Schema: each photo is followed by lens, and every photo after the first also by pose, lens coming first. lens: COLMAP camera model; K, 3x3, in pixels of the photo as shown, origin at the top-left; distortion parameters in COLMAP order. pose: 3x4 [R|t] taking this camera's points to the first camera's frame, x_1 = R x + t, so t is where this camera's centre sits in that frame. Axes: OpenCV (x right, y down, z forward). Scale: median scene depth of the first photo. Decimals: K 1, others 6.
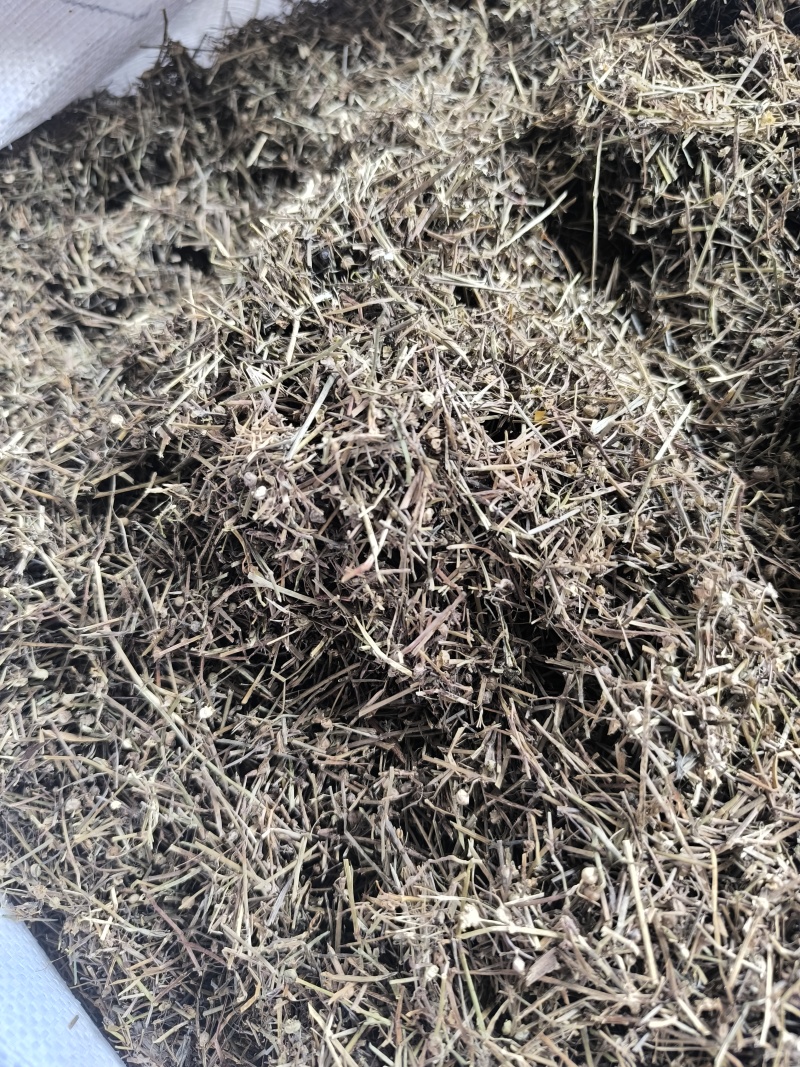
lens RADIAL K [[683.2, 0, 400.0], [0, 683.2, 533.5], [0, 0, 1]] dist [-0.018849, -0.022312]
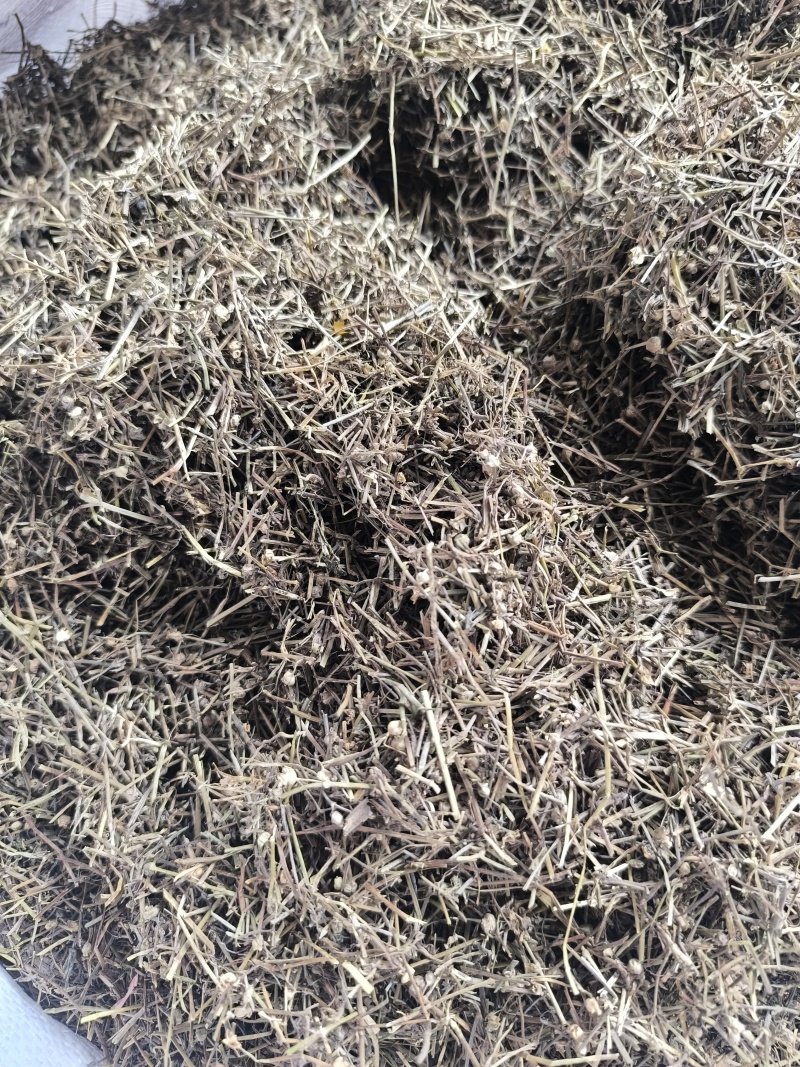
lens RADIAL K [[683.2, 0, 400.0], [0, 683.2, 533.5], [0, 0, 1]] dist [-0.018849, -0.022312]
pose [[0.995657, -0.090105, 0.023423, 0.239536], [0.090599, 0.995667, -0.020952, 0.181457], [-0.021433, 0.022984, 0.999506, -0.077762]]
